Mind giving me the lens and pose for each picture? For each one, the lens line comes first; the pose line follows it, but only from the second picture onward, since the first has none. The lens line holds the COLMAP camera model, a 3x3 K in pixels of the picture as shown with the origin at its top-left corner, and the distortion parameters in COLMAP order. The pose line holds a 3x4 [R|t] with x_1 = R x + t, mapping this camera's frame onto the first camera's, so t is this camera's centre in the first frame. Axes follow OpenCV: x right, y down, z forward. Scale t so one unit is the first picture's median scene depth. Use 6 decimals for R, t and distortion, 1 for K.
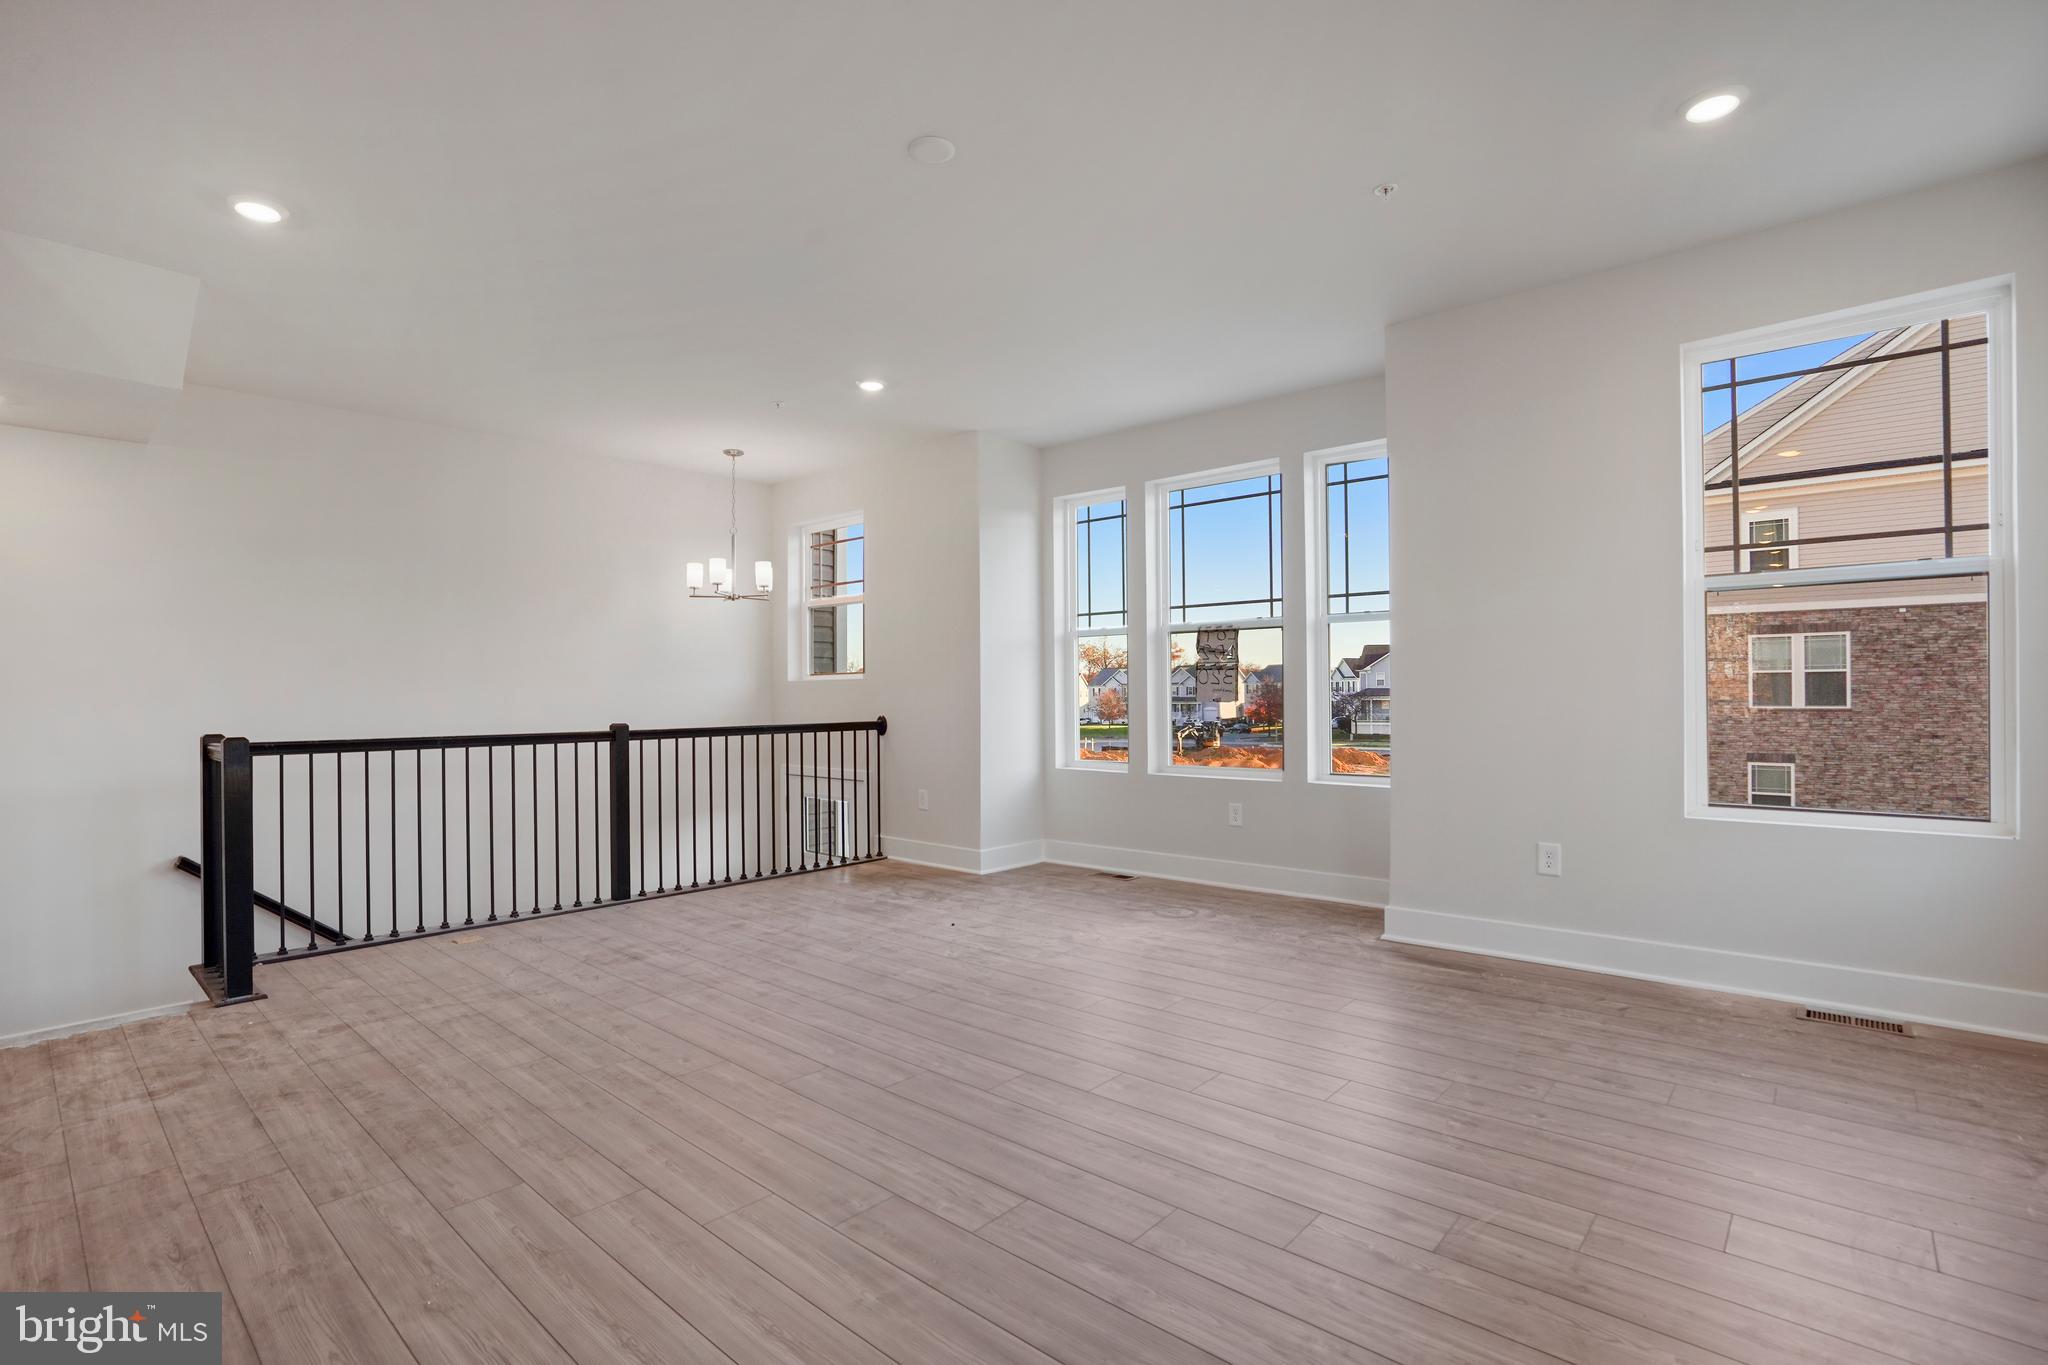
lens RADIAL K [[950.3, 0, 1030.1], [0, 950.3, 692.5], [0, 0, 1]] dist [-0.056067, 0.020829]
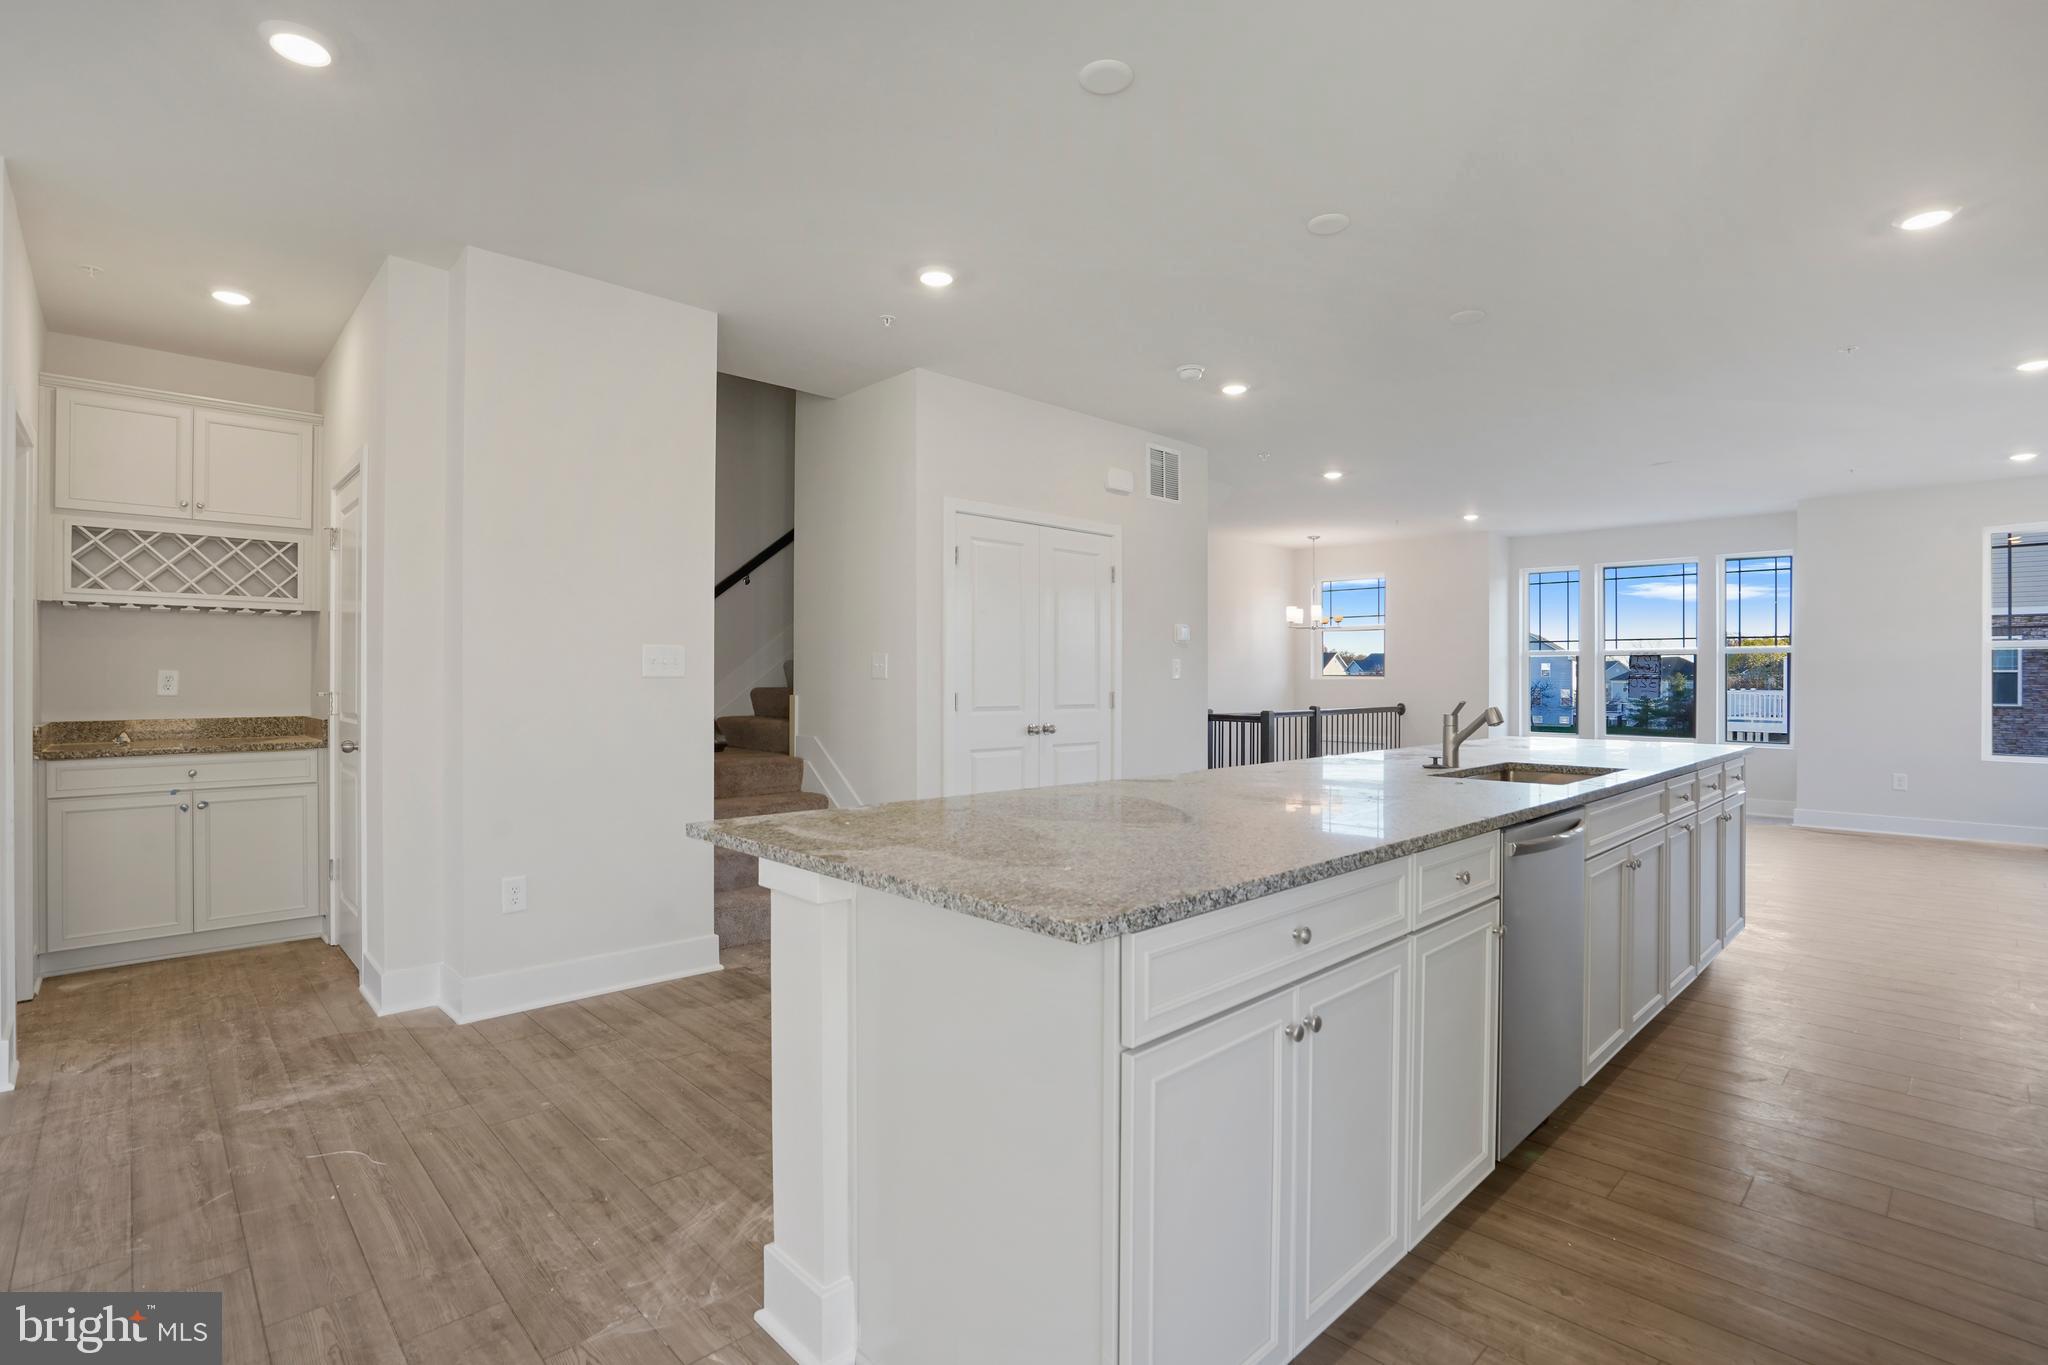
lens RADIAL K [[998.0, 0, 1016.6], [0, 998.0, 683.1], [0, 0, 1]] dist [-0.002587, -0.000261]
pose [[0.998670, 0.012831, -0.049940, -1.182904], [-0.012443, 0.999890, 0.008072, -0.024329], [0.050038, -0.007440, 0.998720, -1.173833]]
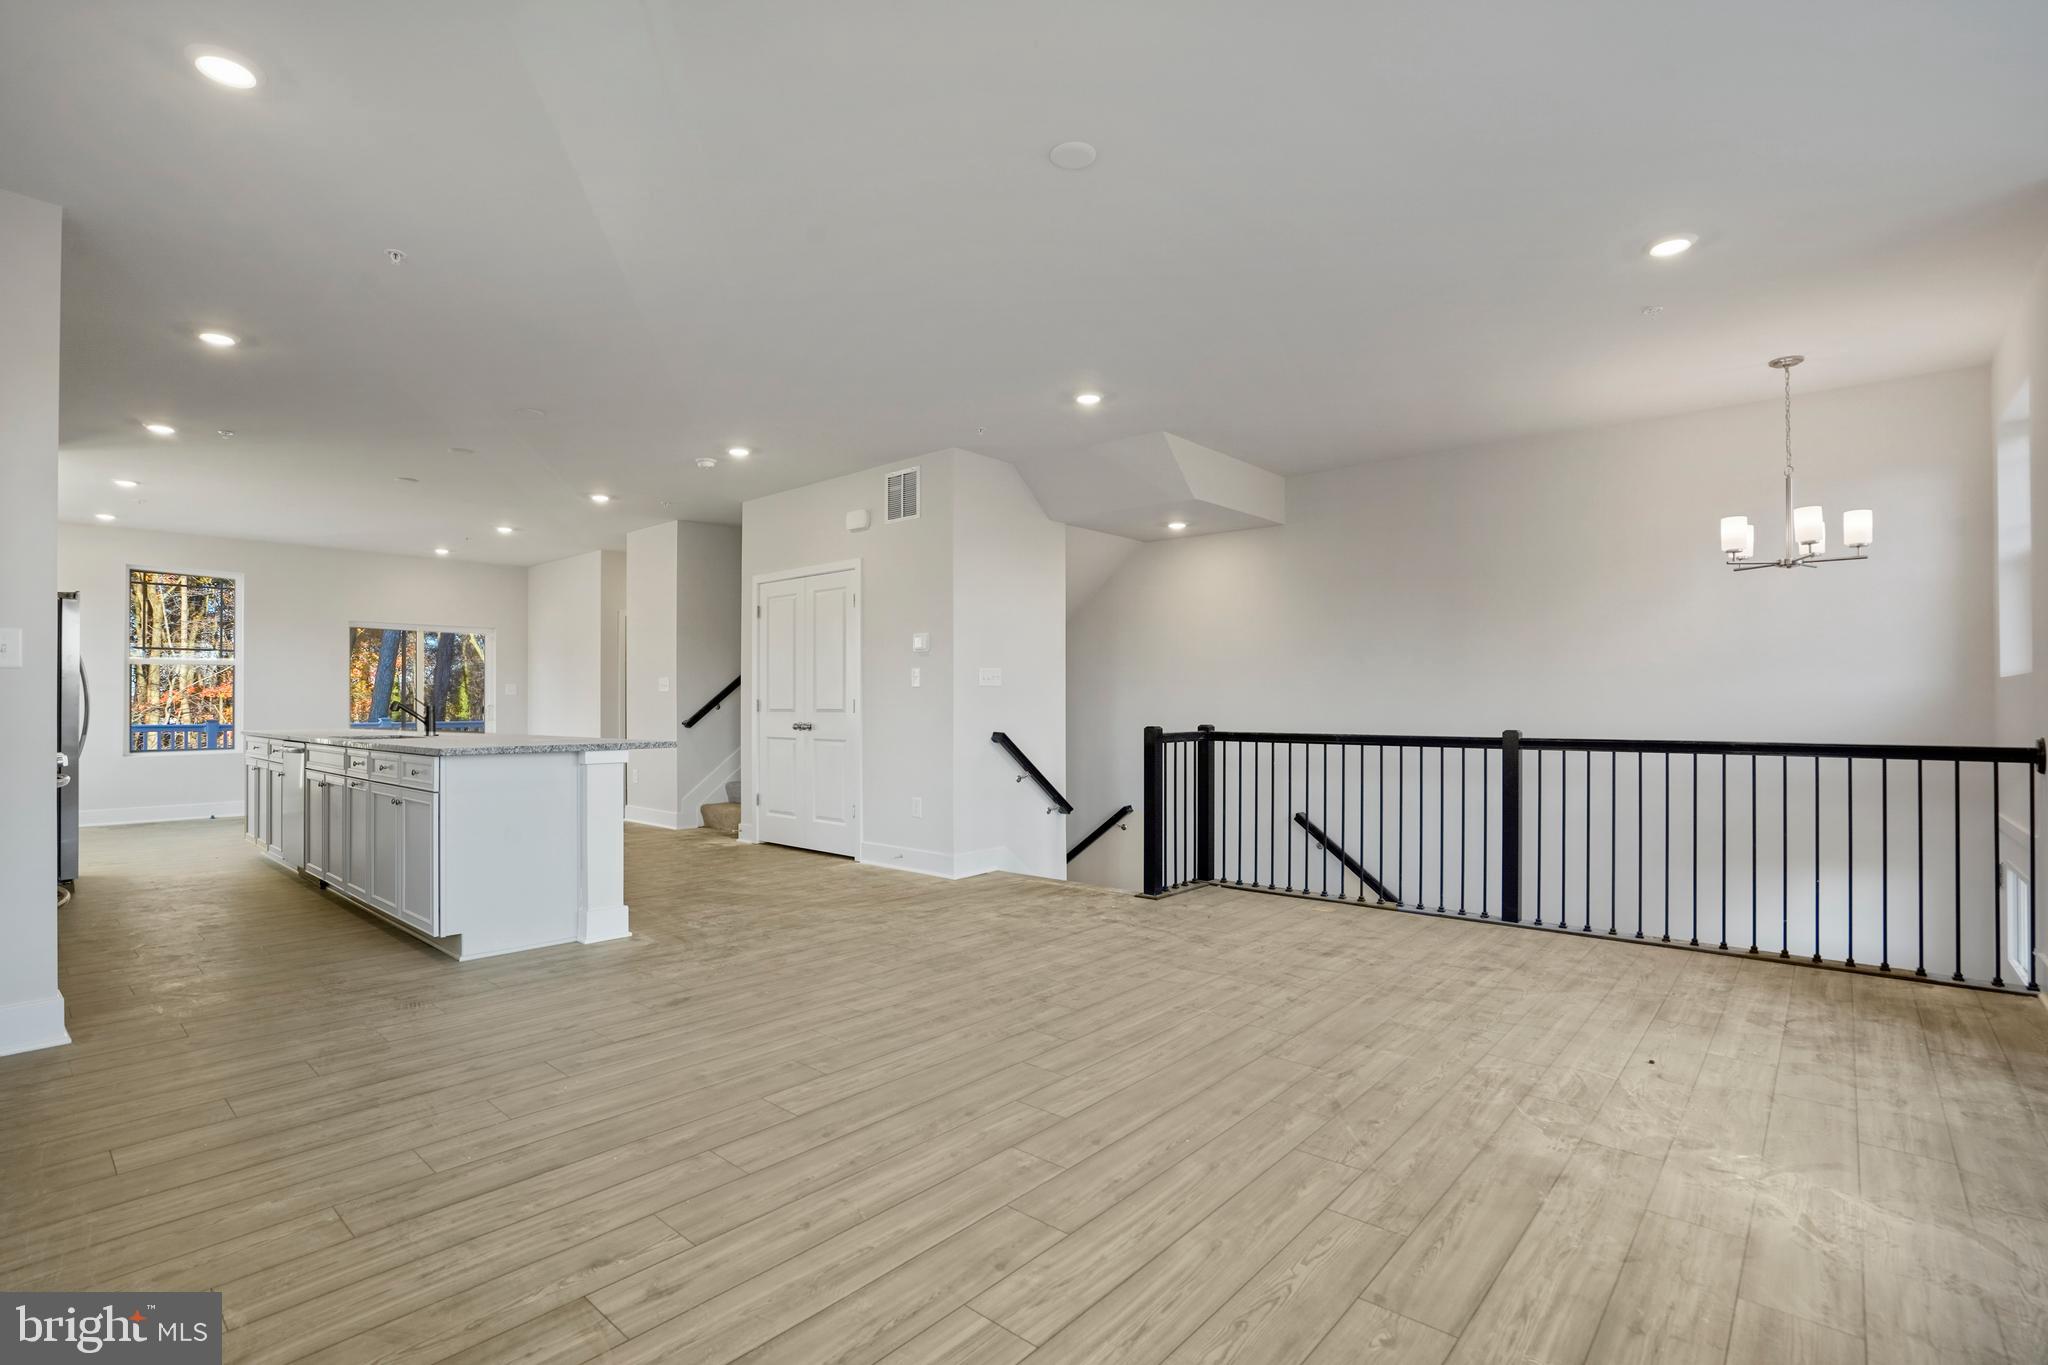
lens RADIAL K [[974.3, 0, 1024.4], [0, 974.3, 691.4], [0, 0, 1]] dist [-0.057933, 0.023189]
pose [[-0.006988, -0.004115, -0.999967, 0.698304], [0.004789, 0.999980, -0.004149, -0.004641], [0.999964, -0.004818, -0.006968, 0.726064]]
